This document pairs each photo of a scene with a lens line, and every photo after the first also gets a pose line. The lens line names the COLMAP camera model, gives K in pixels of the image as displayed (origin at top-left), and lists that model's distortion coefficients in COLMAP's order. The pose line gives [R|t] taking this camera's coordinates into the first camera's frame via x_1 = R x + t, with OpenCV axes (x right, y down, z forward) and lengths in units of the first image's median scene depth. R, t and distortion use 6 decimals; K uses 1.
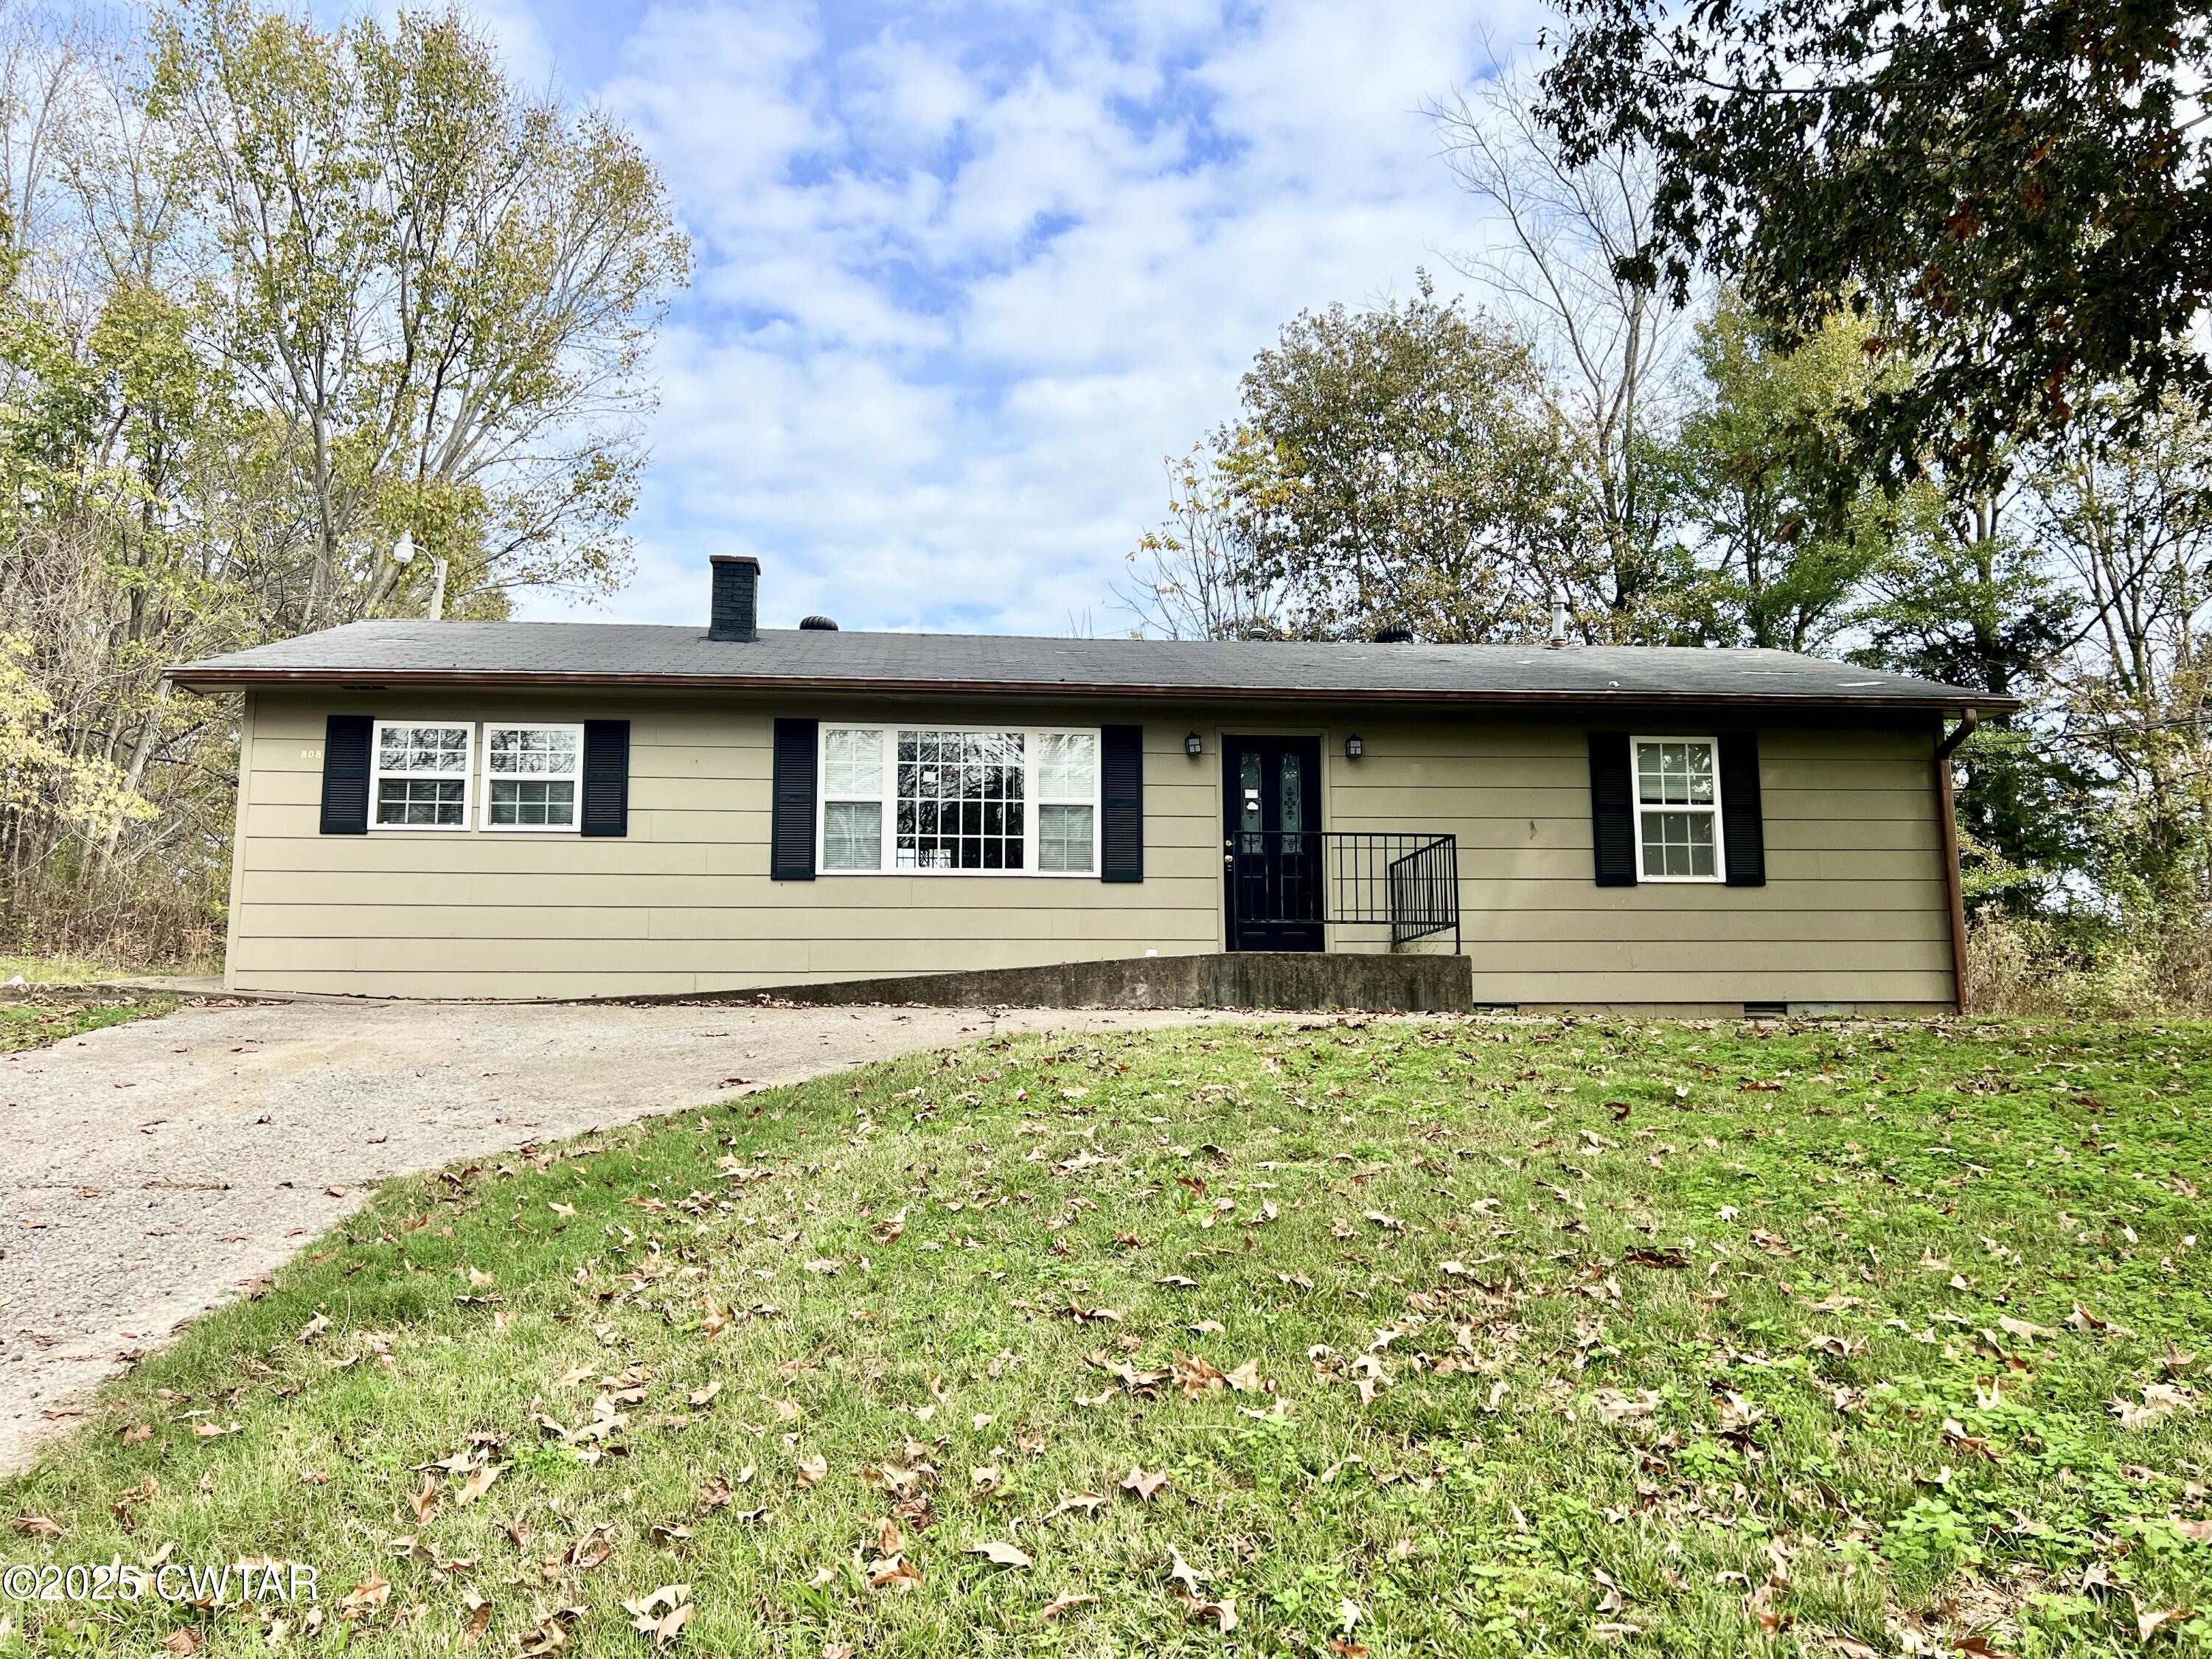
lens RADIAL K [[1694.1, 0, 1121.1], [0, 1694.1, 826.9], [0, 0, 1]] dist [0.094645, -0.031889]
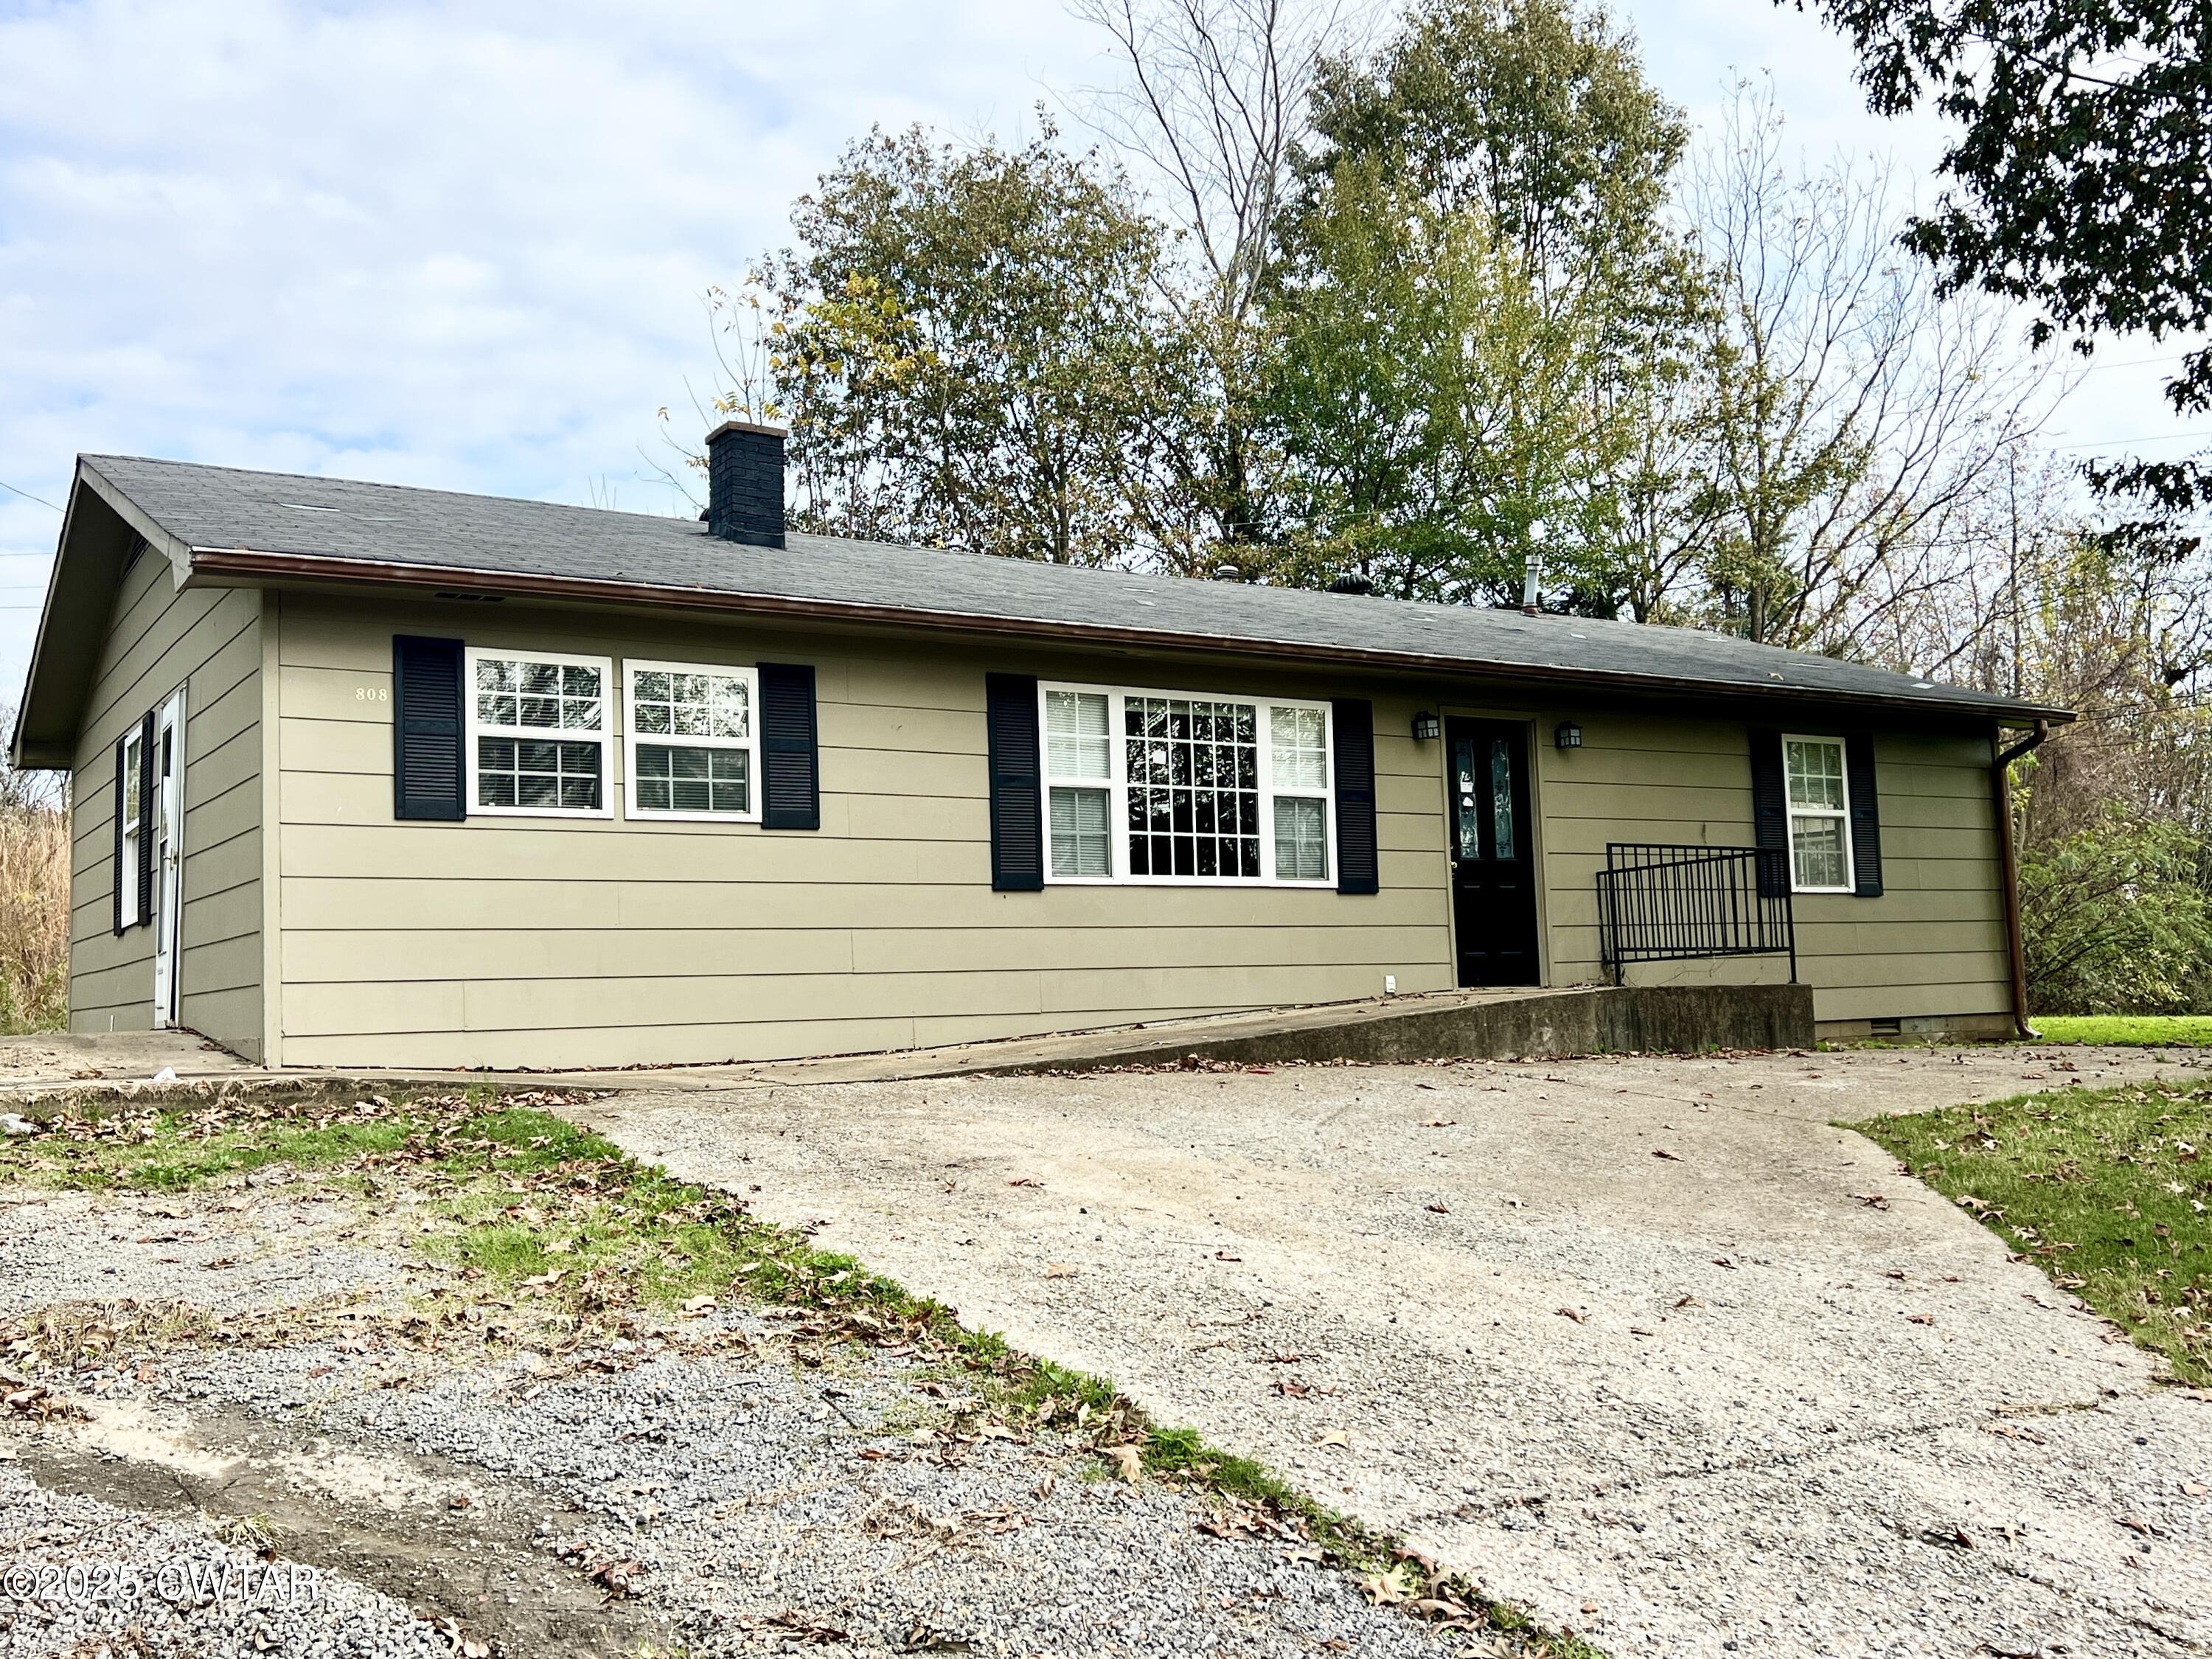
lens RADIAL K [[2064.6, 0, 1092.0], [0, 2064.6, 816.1], [0, 0, 1]] dist [0.132369, 0.000000]
pose [[0.878356, 0.018761, 0.477639, -0.573164], [-0.031587, 0.999324, 0.018834, -0.019041], [-0.476962, -0.031630, 0.878354, 0.182023]]
